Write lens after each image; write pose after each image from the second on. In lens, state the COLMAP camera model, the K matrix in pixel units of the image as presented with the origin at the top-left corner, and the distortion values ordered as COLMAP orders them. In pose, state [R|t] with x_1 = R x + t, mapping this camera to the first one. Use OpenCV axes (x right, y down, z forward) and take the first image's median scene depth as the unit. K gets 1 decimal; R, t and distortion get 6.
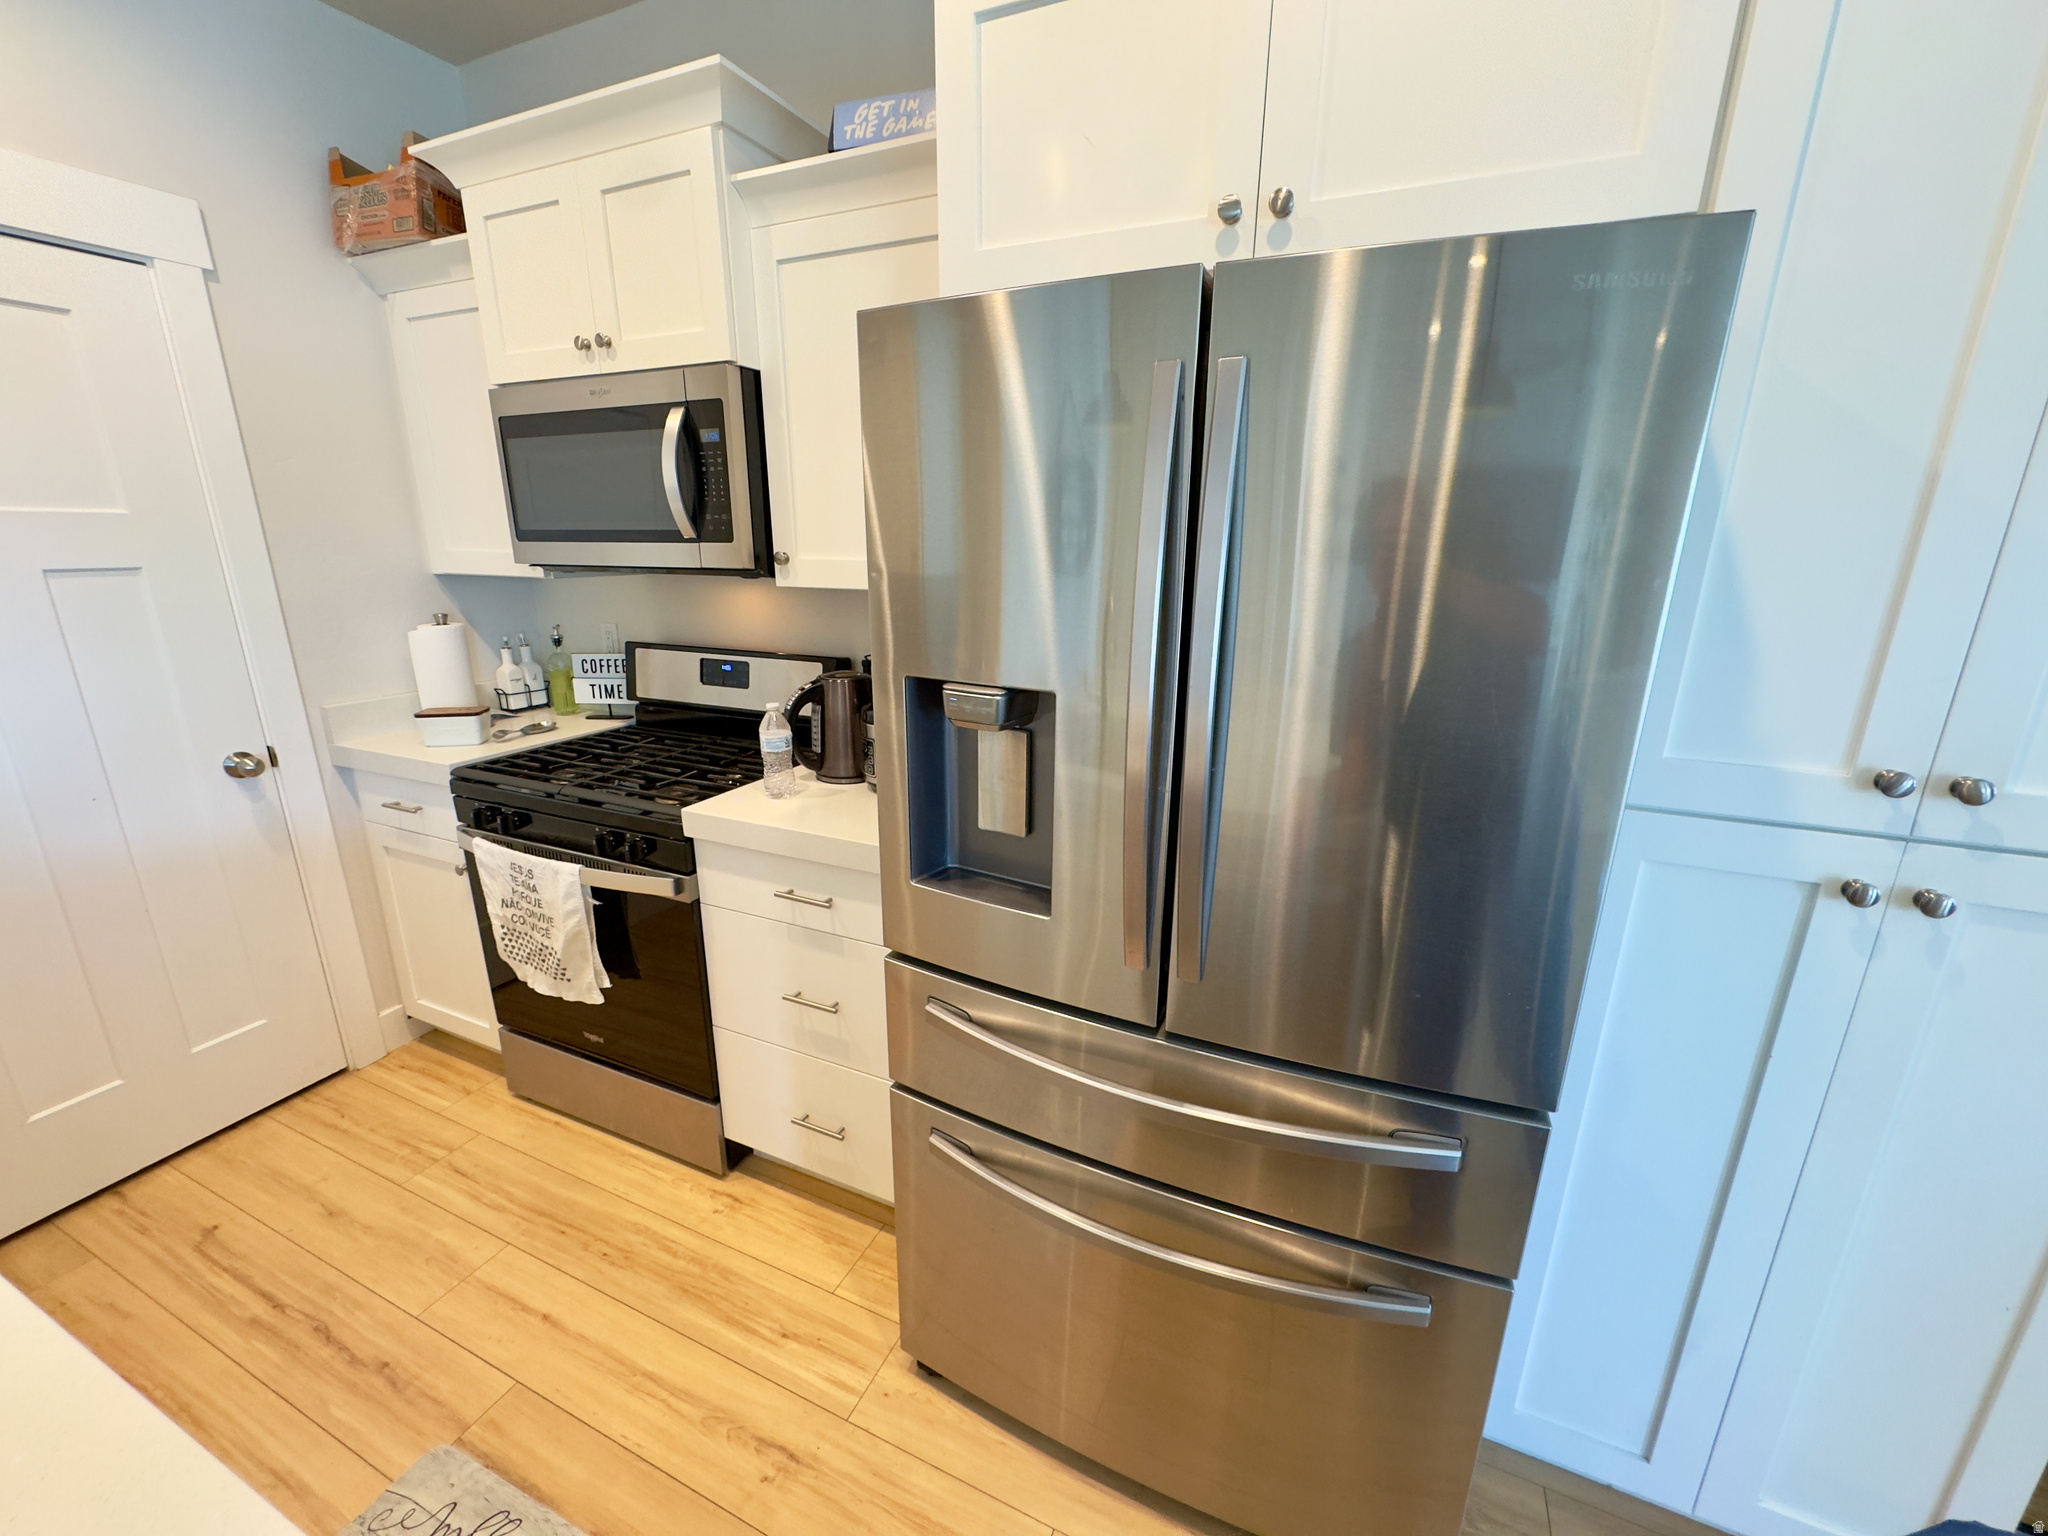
lens RADIAL K [[815.1, 0, 1023.7], [0, 815.1, 761.5], [0, 0, 1]] dist [-0.001500, 0.000441]
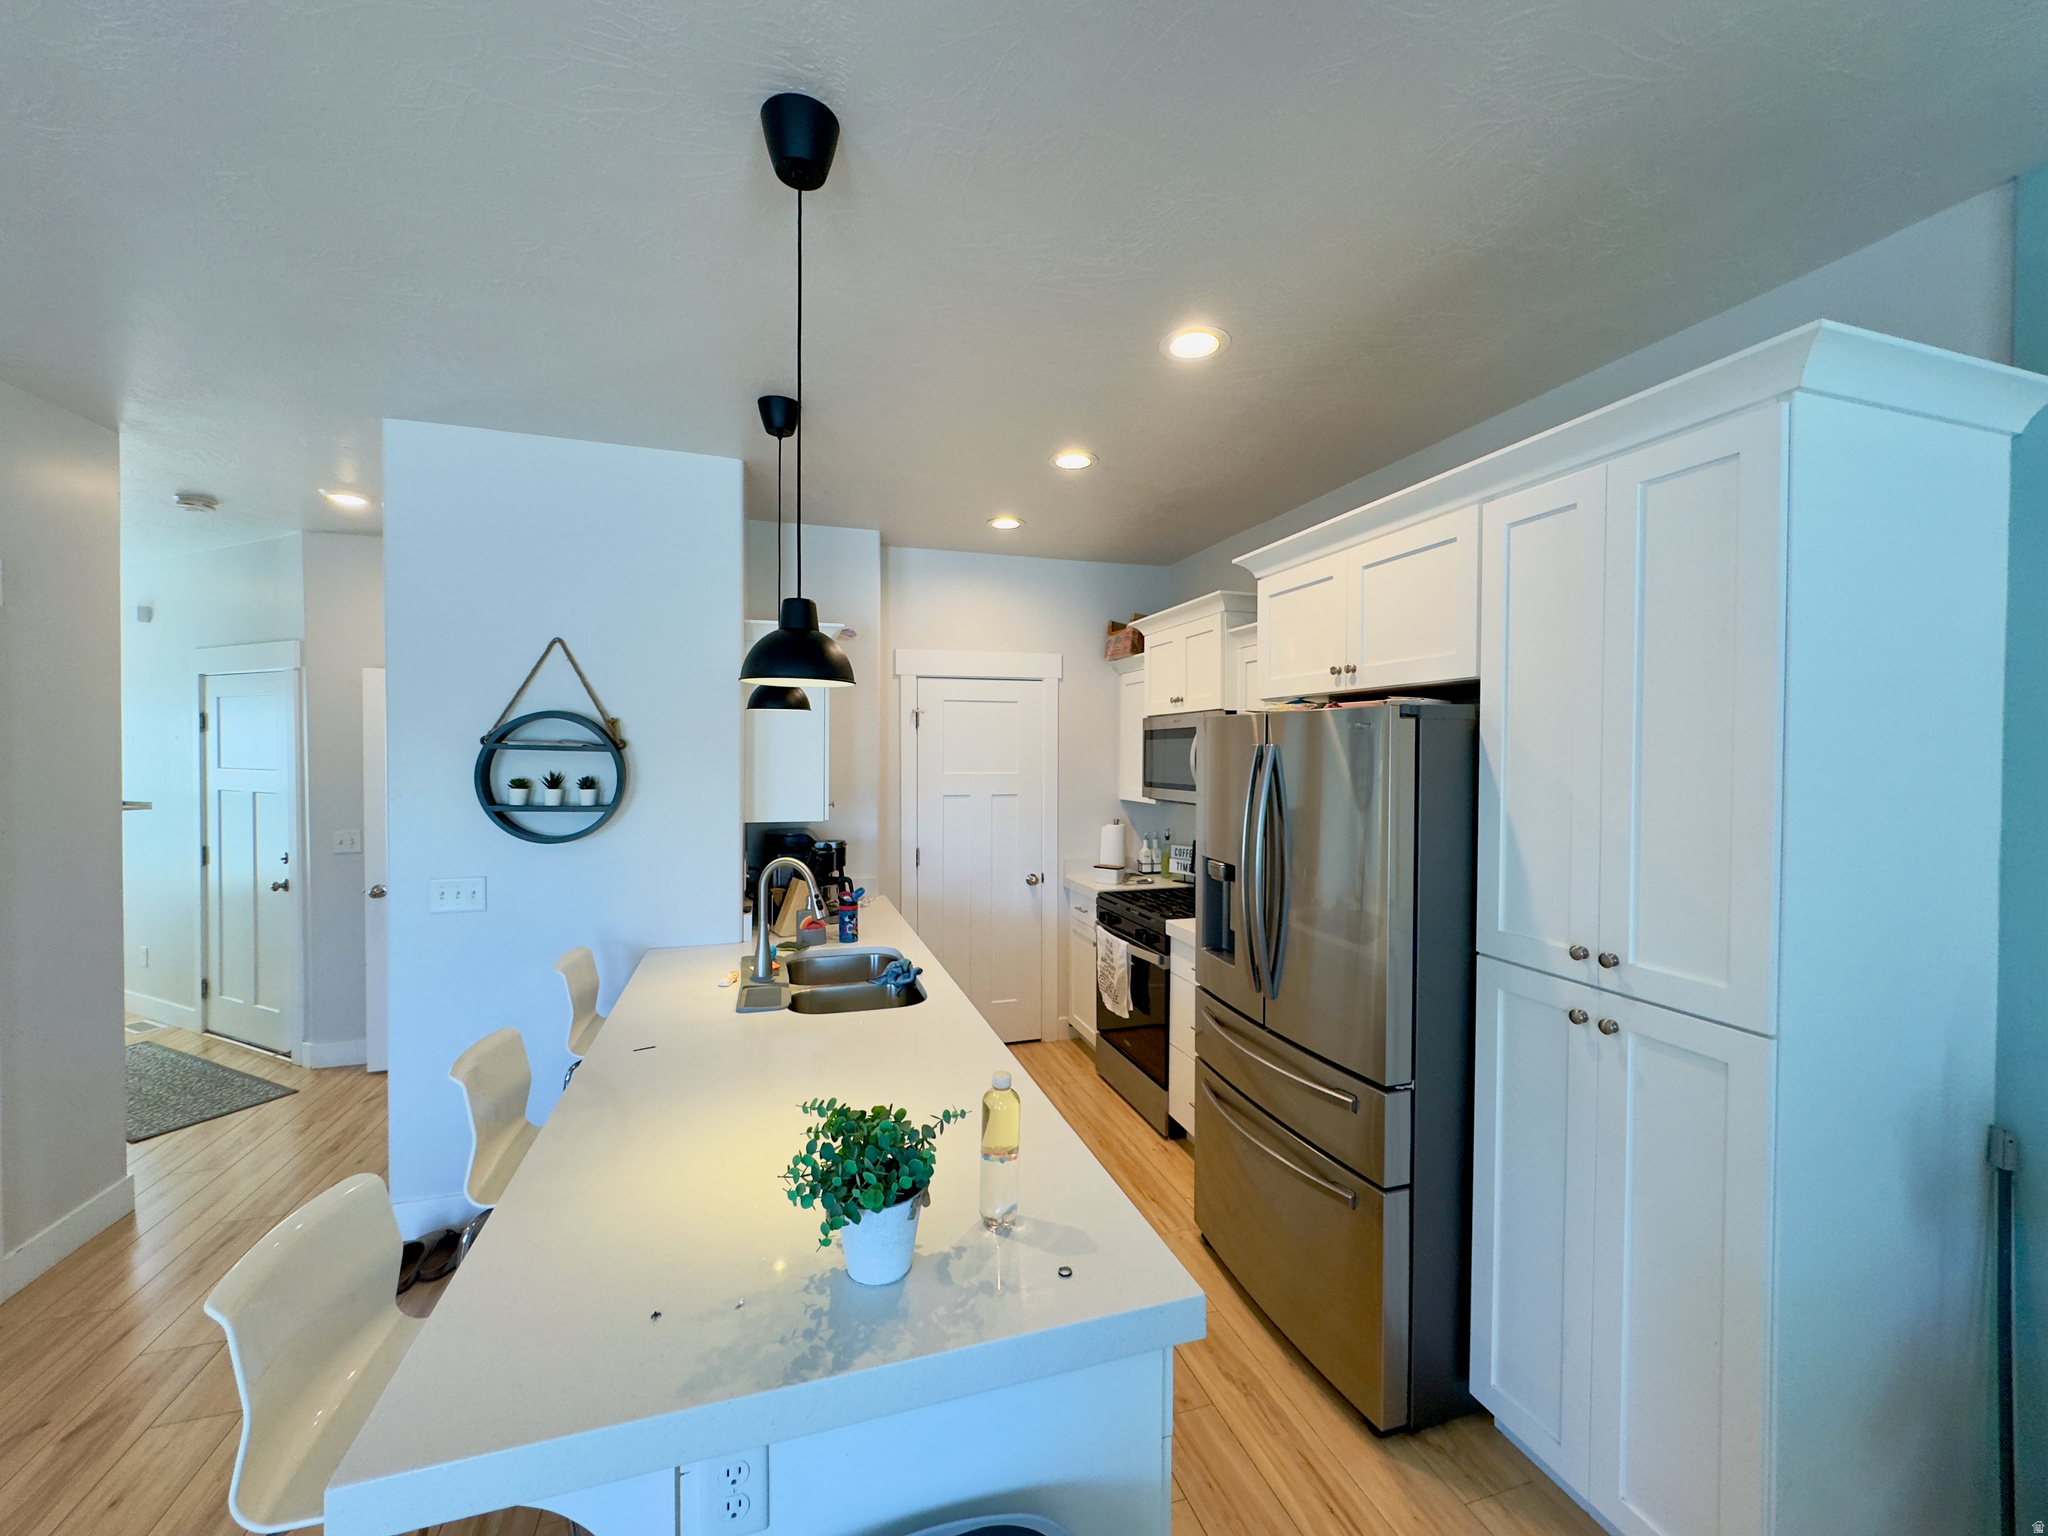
lens RADIAL K [[815.1, 0, 1025.6], [0, 815.1, 765.8], [0, 0, 1]] dist [-0.001500, 0.000441]
pose [[0.661698, 0.009002, -0.749716, 0.749299], [-0.200647, 0.965583, -0.165497, 0.081089], [0.722424, 0.259938, 0.640731, -0.564330]]
